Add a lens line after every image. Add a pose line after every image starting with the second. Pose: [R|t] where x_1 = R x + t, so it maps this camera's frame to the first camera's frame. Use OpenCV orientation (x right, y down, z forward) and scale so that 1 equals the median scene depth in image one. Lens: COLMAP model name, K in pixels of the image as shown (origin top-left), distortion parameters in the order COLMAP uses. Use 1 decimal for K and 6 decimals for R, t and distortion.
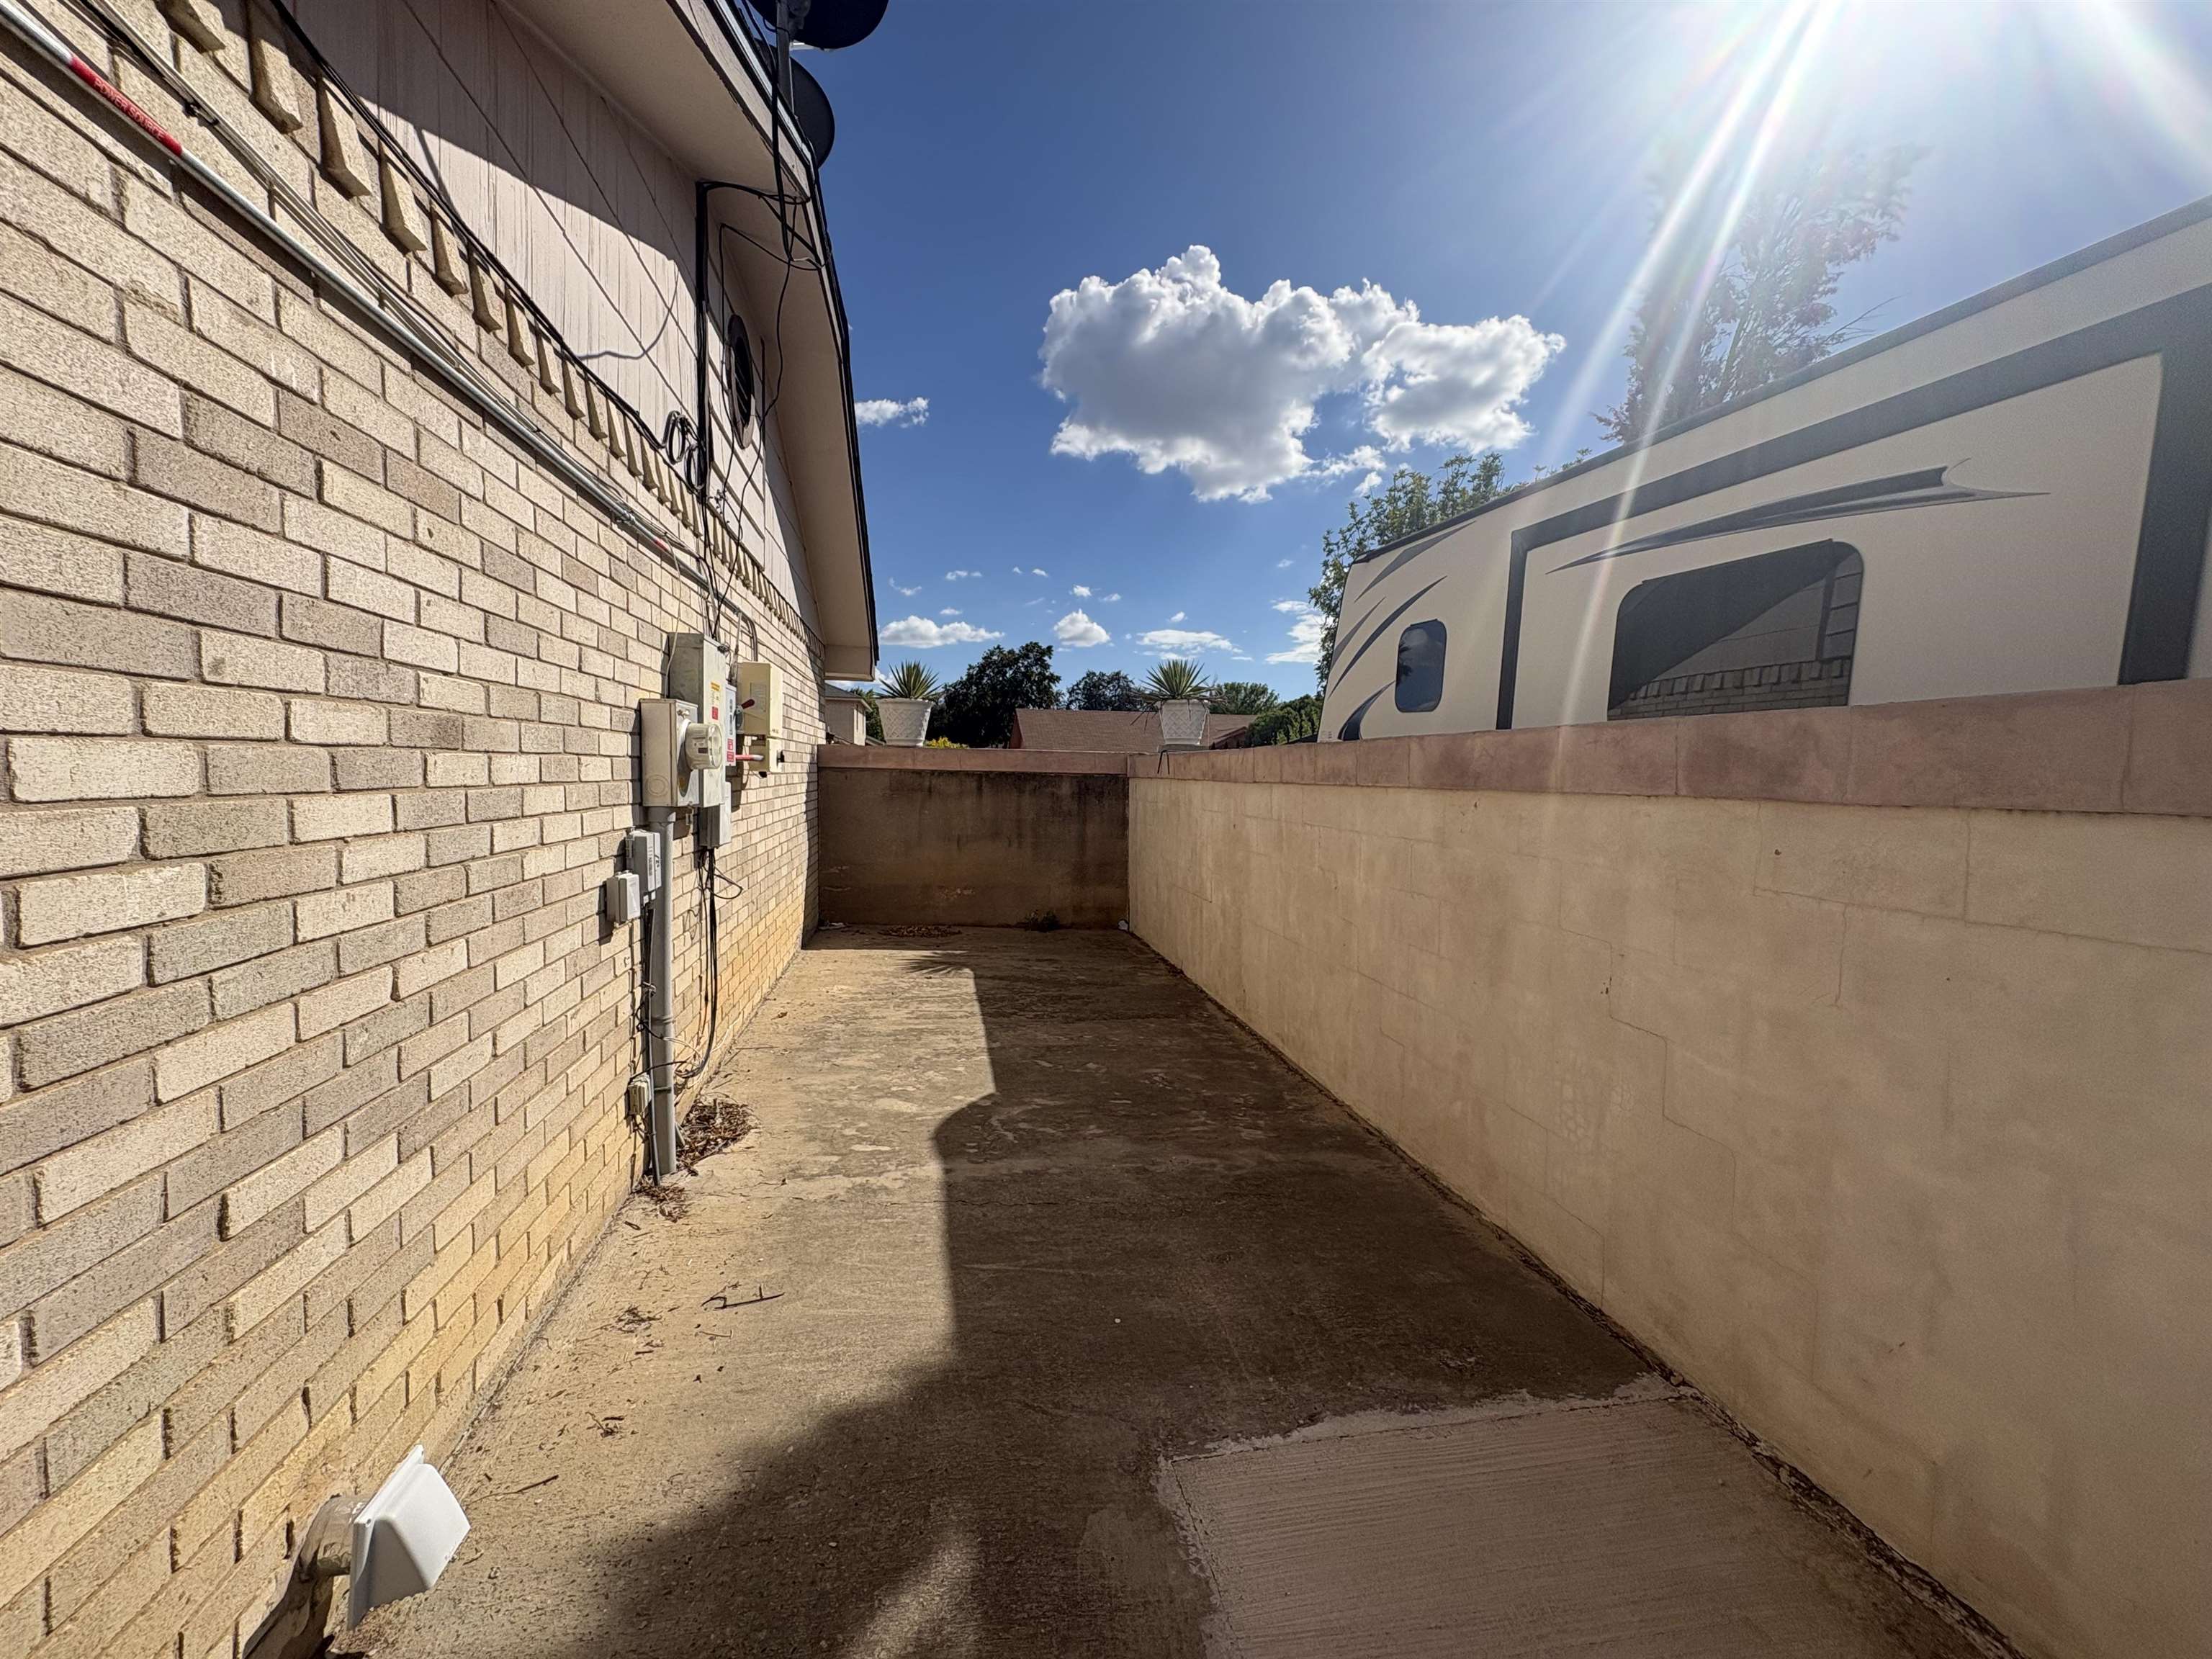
lens RADIAL K [[878.3, 0, 1103.9], [0, 878.3, 825.7], [0, 0, 1]] dist [-0.000218, 0.000006]
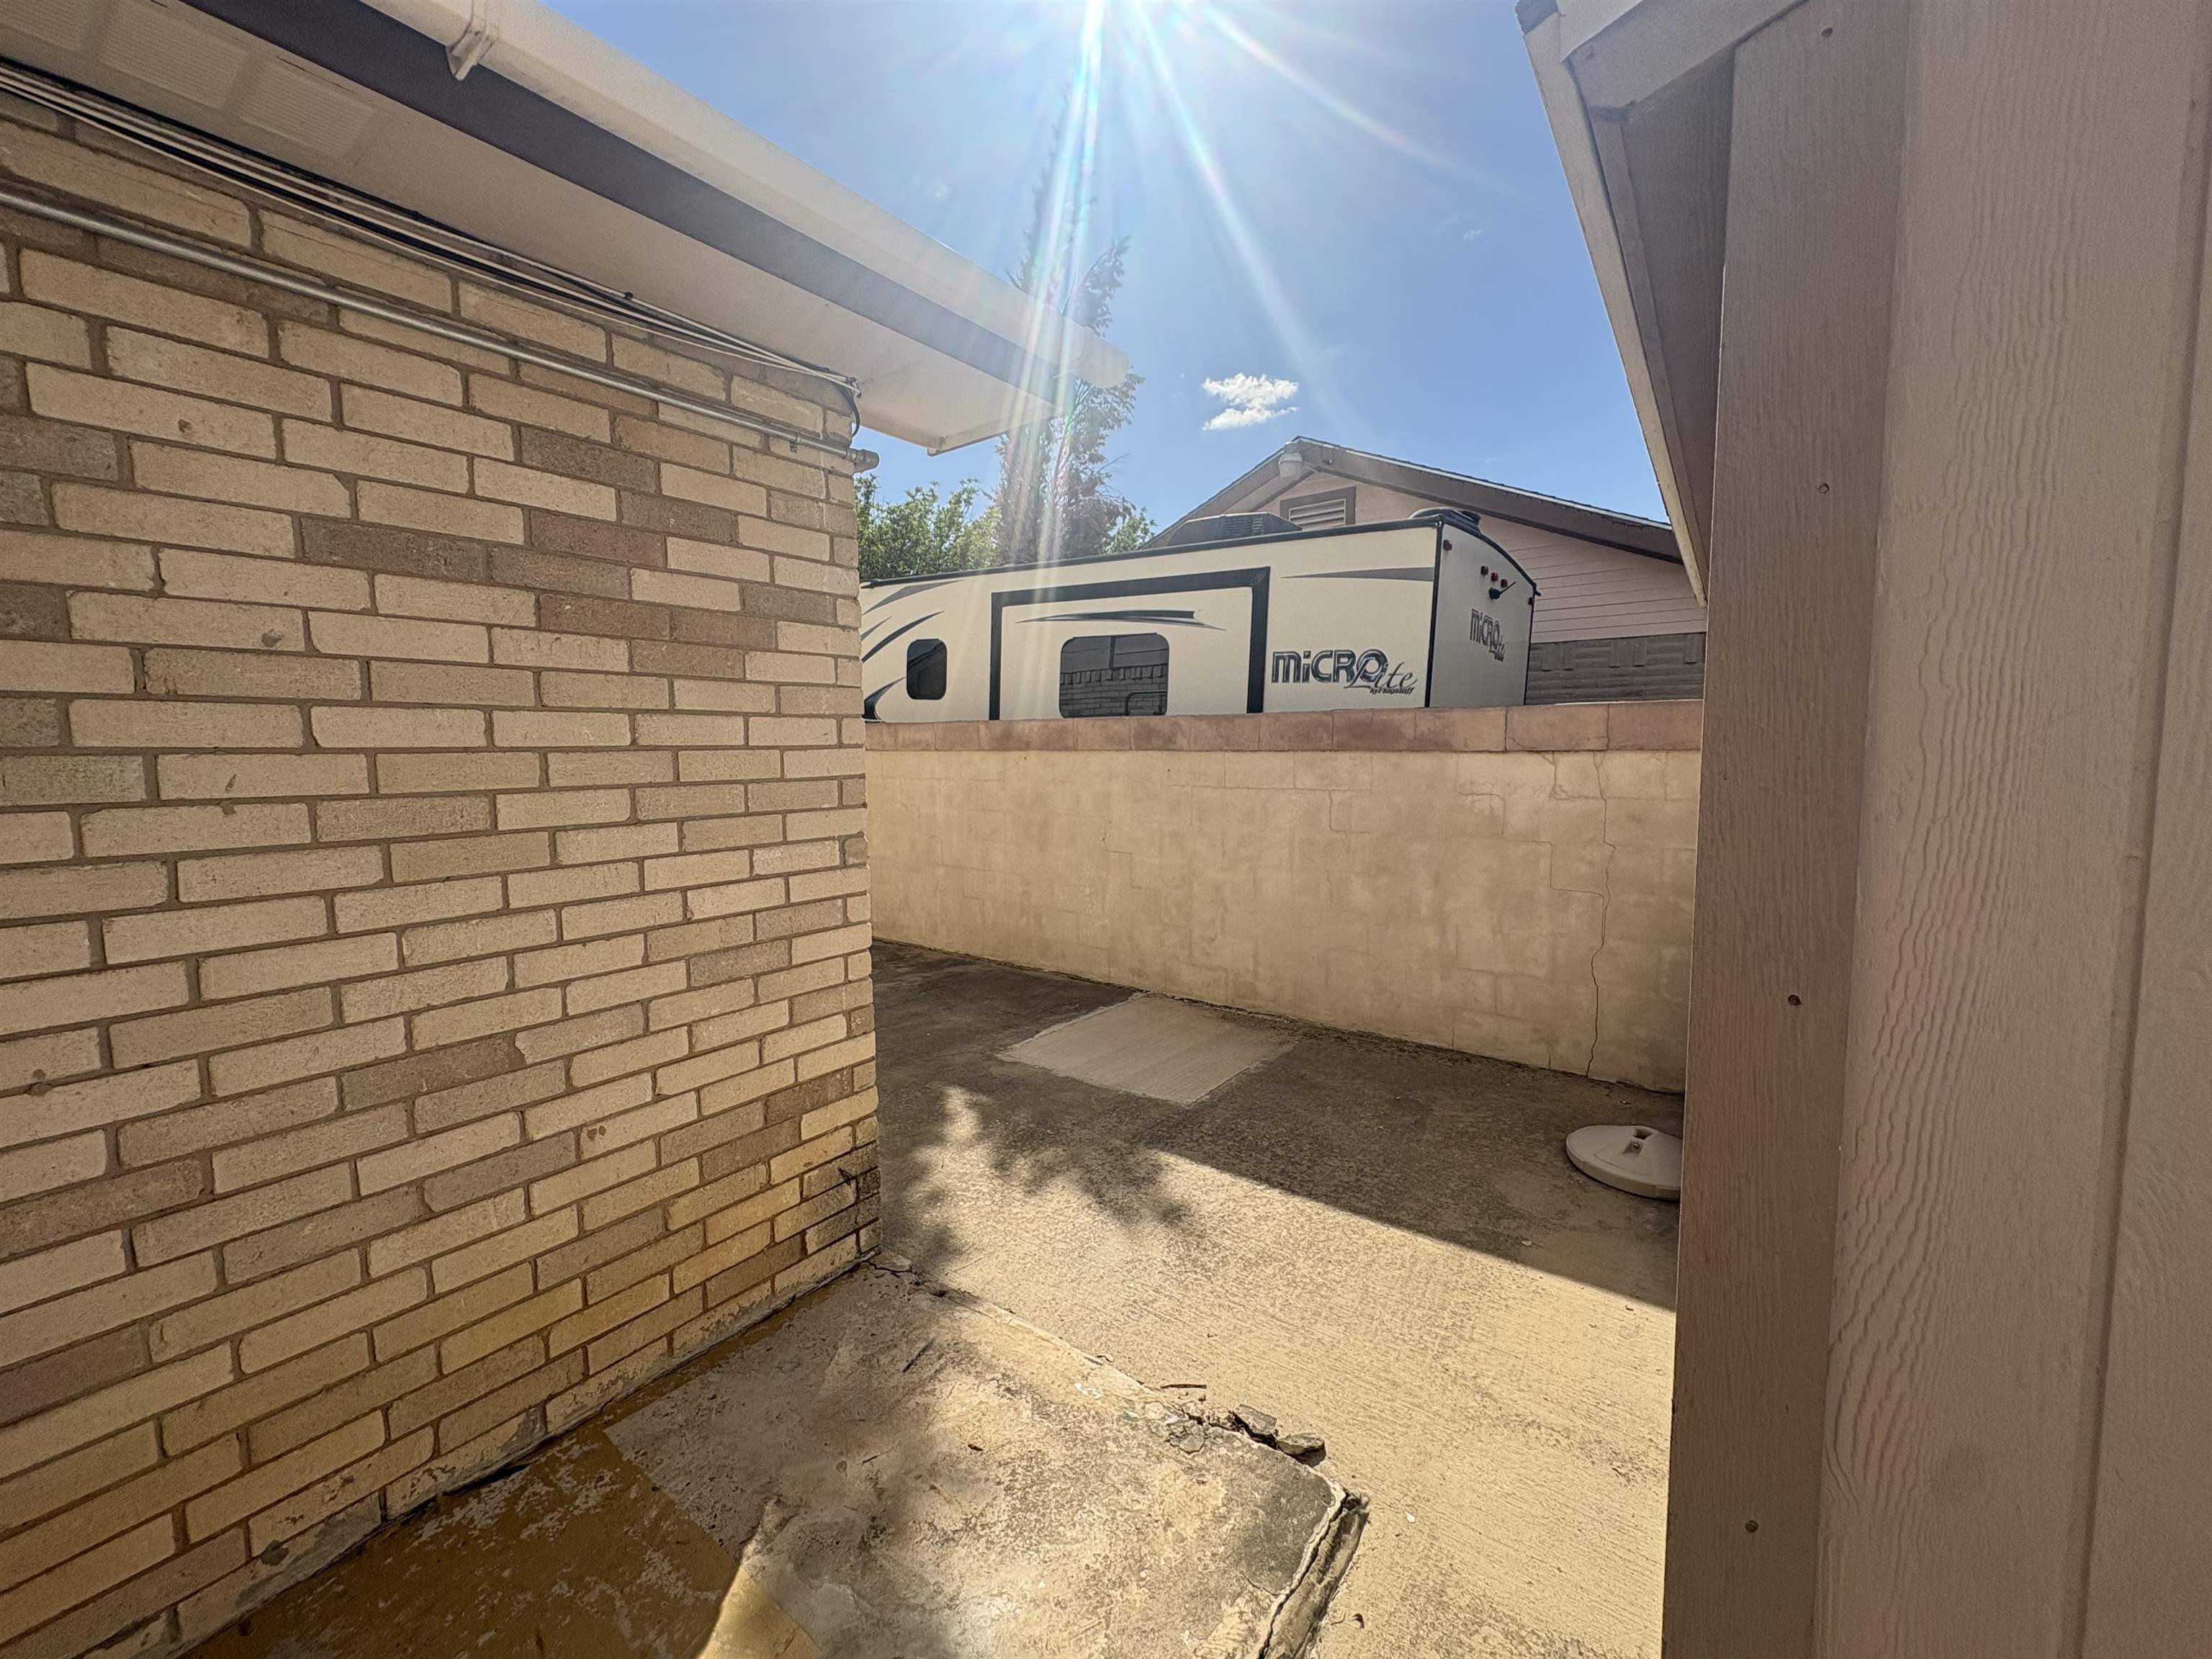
lens RADIAL K [[878.3, 0, 1103.9], [0, 878.3, 825.7], [0, 0, 1]] dist [-0.000218, 0.000006]
pose [[0.741180, -0.089187, 0.665356, -0.850214], [0.060553, 0.995977, 0.066051, 0.007696], [-0.668570, -0.008666, 0.743599, -0.612475]]
